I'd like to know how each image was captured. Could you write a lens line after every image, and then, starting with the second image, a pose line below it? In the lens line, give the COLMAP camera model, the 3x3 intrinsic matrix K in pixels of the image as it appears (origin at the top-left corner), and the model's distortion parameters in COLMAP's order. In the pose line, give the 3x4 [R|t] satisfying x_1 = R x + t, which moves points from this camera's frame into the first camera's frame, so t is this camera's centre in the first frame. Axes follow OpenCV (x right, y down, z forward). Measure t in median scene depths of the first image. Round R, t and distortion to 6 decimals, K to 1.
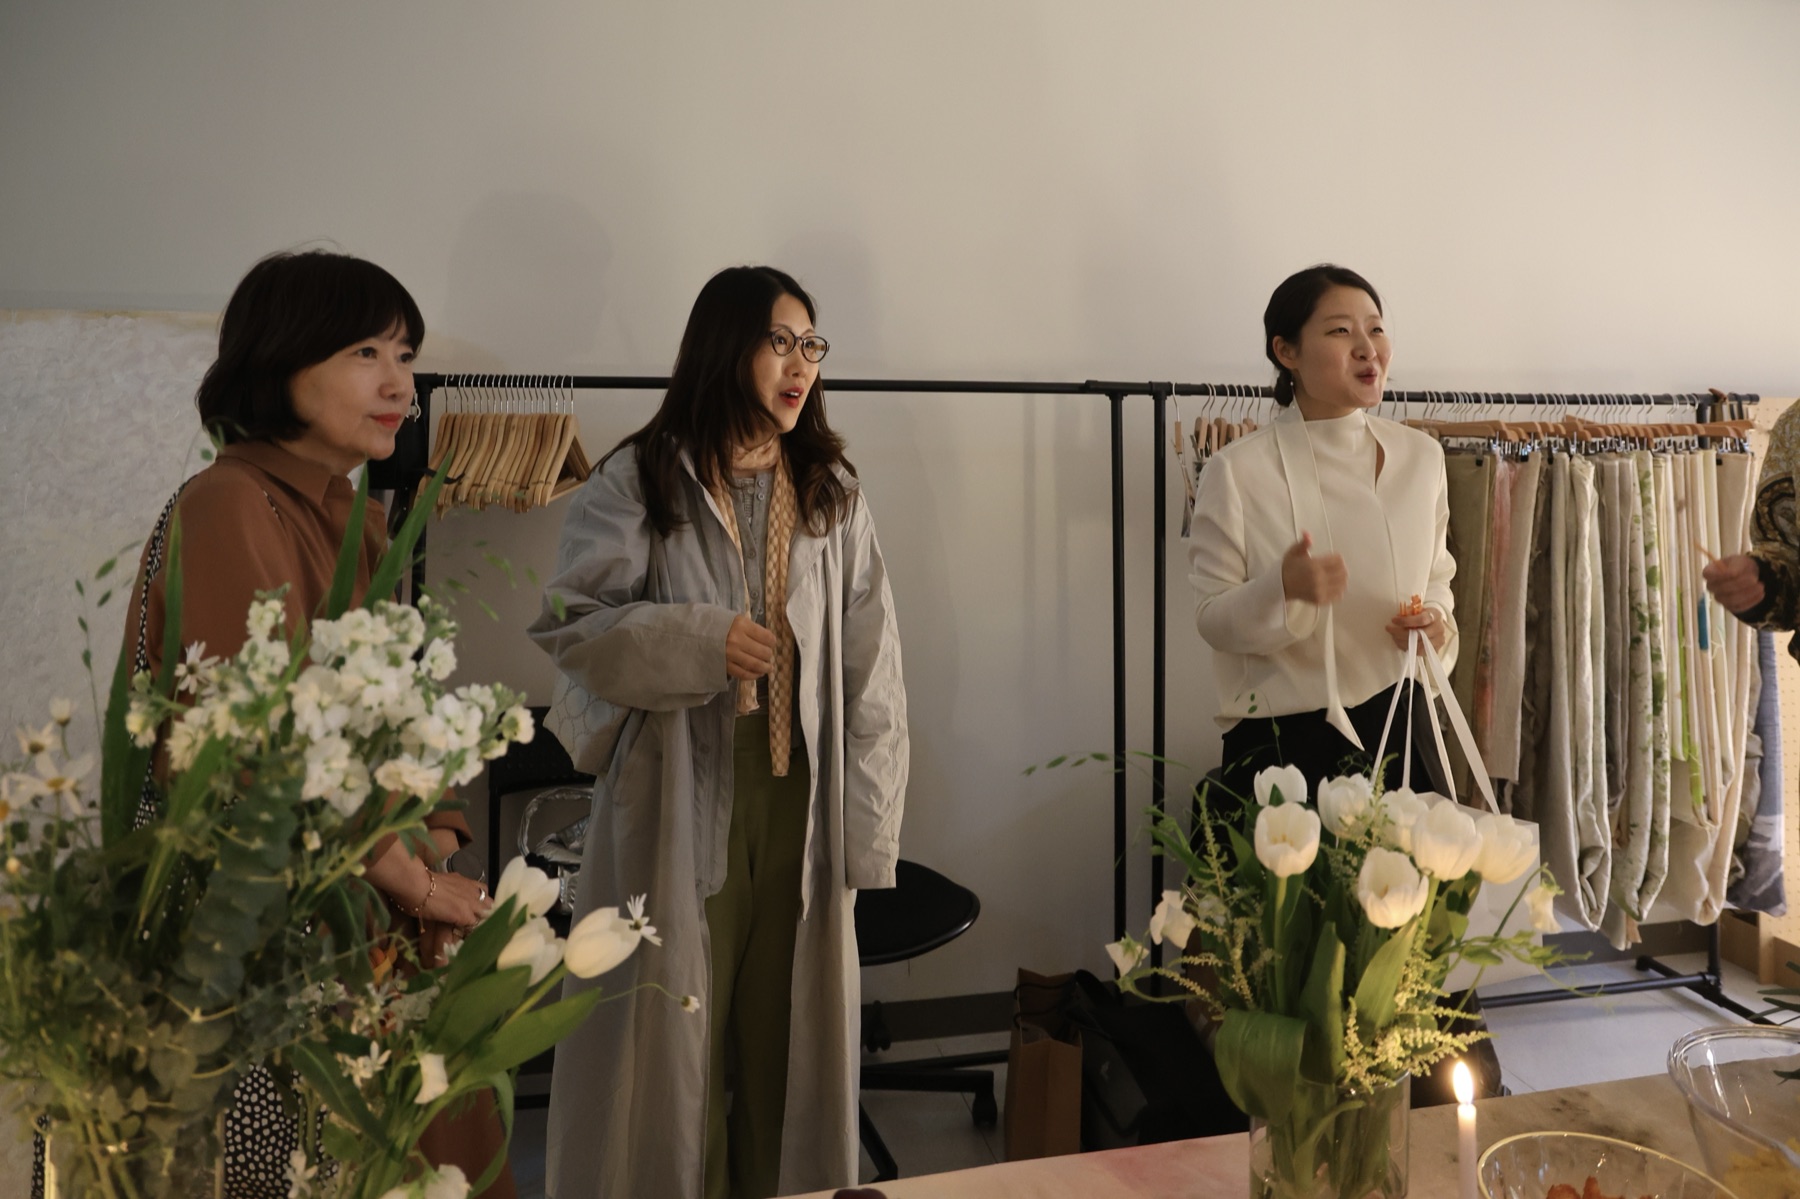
lens RADIAL K [[1261.6, 0, 908.2], [0, 1261.6, 450.5], [0, 0, 1]] dist [-0.087905, 0.050715]
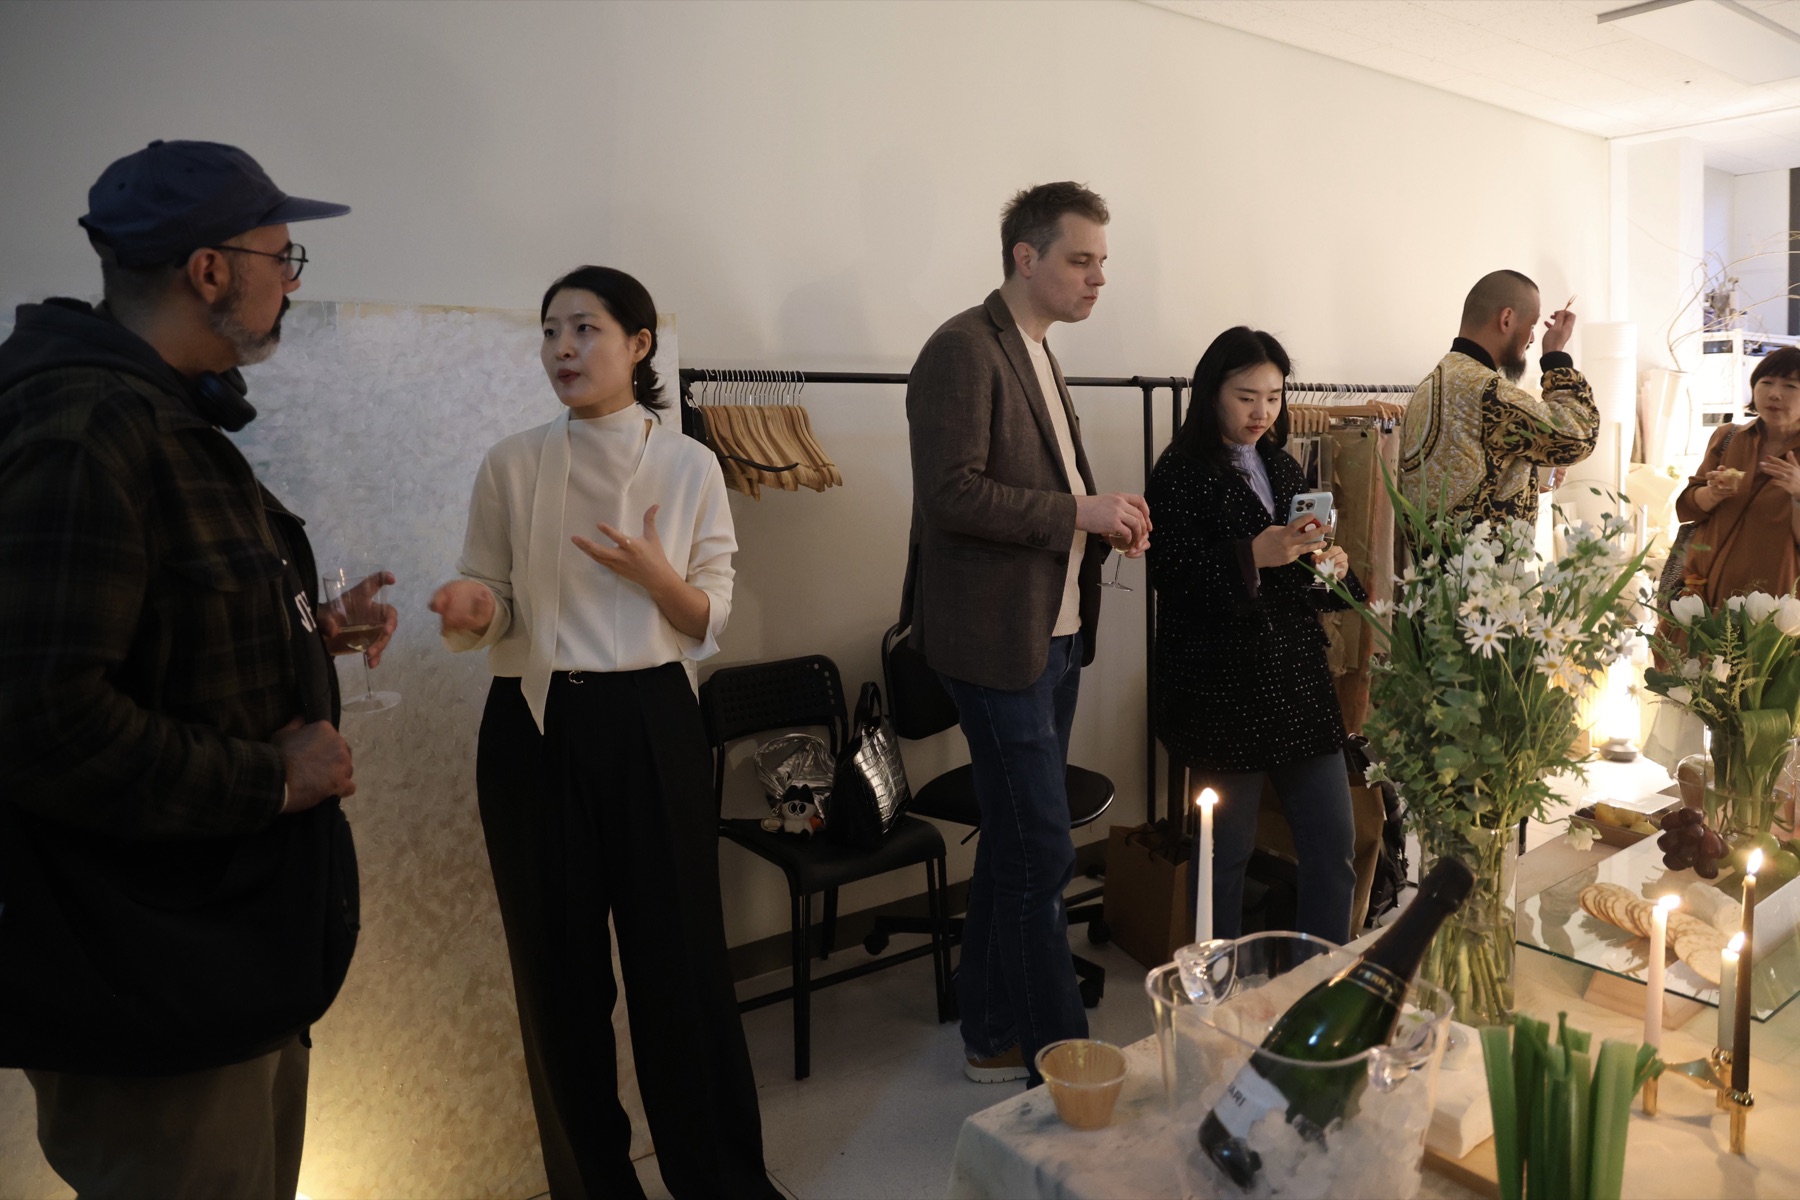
lens RADIAL K [[1261.6, 0, 908.2], [0, 1261.6, 451.0], [0, 0, 1]] dist [-0.087905, 0.050715]
pose [[0.907452, -0.022906, 0.419532, -0.676597], [0.016945, 0.999696, 0.017930, -0.006722], [-0.419815, -0.009161, 0.907564, -0.078341]]
